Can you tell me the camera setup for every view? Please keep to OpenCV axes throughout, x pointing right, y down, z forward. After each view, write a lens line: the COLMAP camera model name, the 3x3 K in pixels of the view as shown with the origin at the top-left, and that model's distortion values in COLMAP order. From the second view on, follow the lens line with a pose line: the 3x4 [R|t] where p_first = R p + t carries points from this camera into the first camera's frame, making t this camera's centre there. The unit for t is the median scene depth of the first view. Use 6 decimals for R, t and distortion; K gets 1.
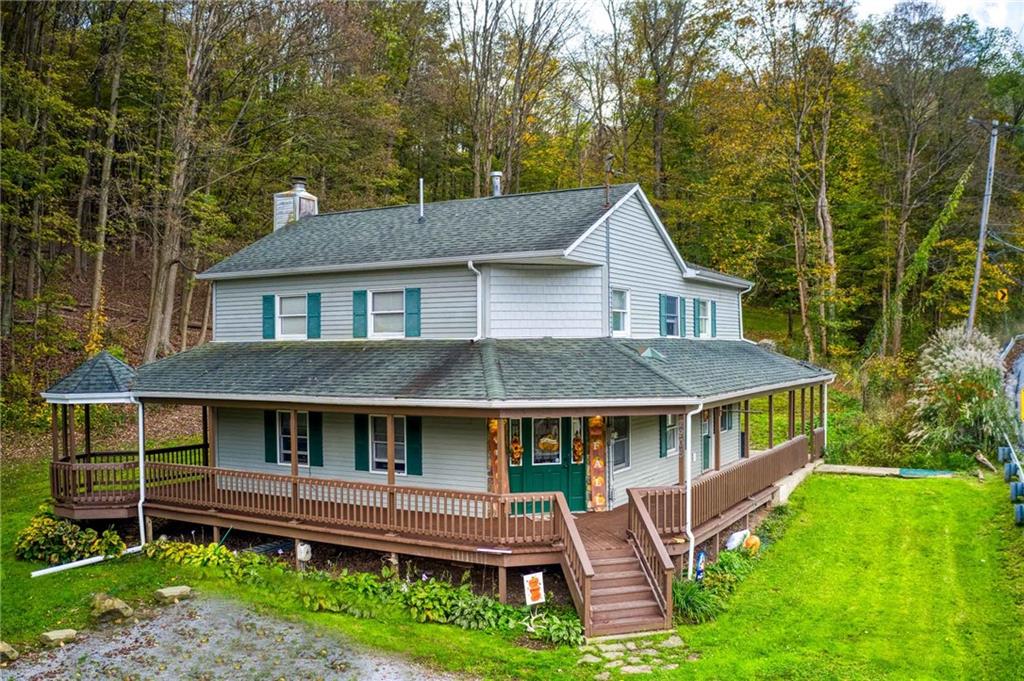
lens RADIAL K [[904.3, 0, 512.0], [0, 904.3, 340.5], [0, 0, 1]] dist [-0.175071, -0.002450]
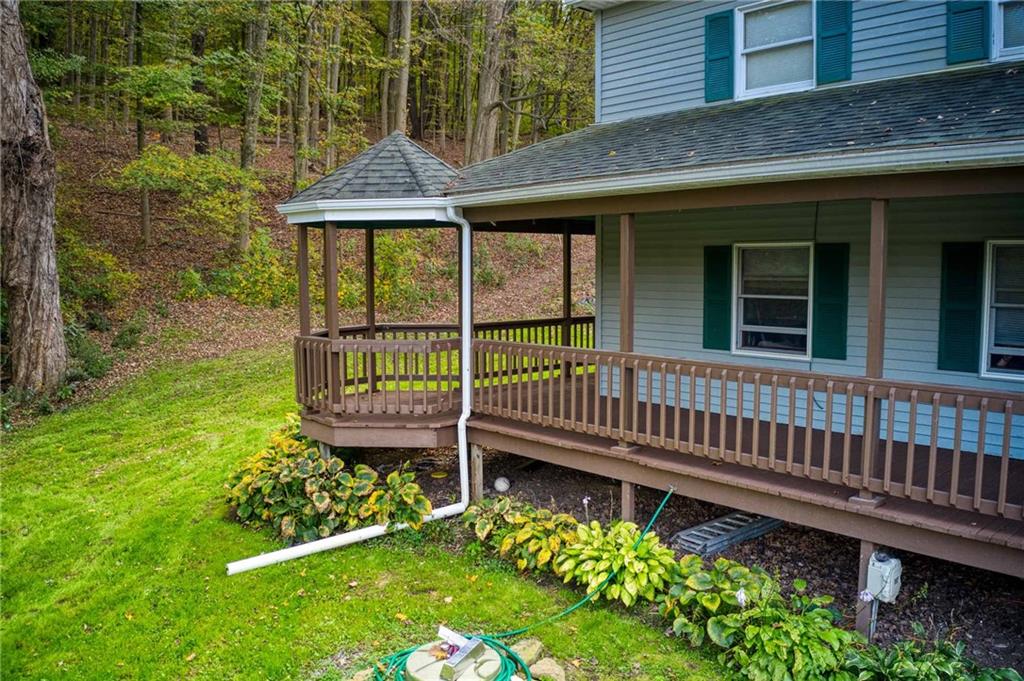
lens RADIAL K [[792.5, 0, 512.0], [0, 792.5, 340.5], [0, 0, 1]] dist [-0.051144, -0.001231]
pose [[0.948709, 0.040143, -0.313592, -0.265346], [-0.007653, 0.994531, 0.104157, 0.095715], [0.316059, -0.096415, 0.943828, 0.596923]]
